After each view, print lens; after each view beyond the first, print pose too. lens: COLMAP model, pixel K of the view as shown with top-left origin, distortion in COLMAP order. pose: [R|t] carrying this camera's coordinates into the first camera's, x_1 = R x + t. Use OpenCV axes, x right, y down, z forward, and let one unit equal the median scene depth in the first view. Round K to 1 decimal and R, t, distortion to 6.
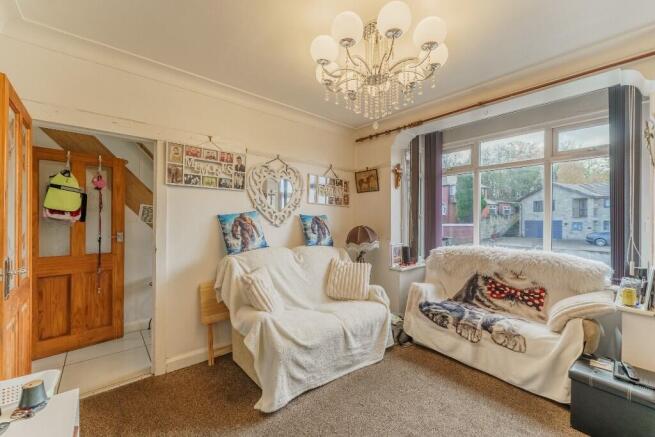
lens RADIAL K [[270.3, 0, 327.5], [0, 270.3, 218.5], [0, 0, 1]] dist [0.000341, -0.000010]
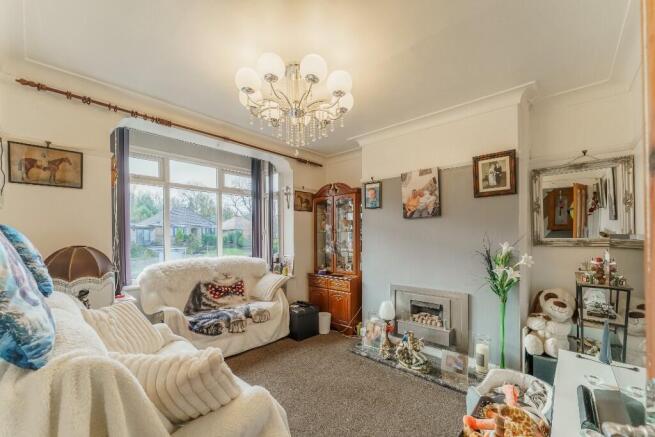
lens RADIAL K [[260.6, 0, 325.6], [0, 260.6, 231.0], [0, 0, 1]] dist [0.000187, 0.000097]
pose [[-0.130027, 0.005484, 0.991495, -0.620296], [0.002353, 0.999984, -0.005222, -0.001838], [-0.991508, 0.001654, -0.130037, 0.679003]]
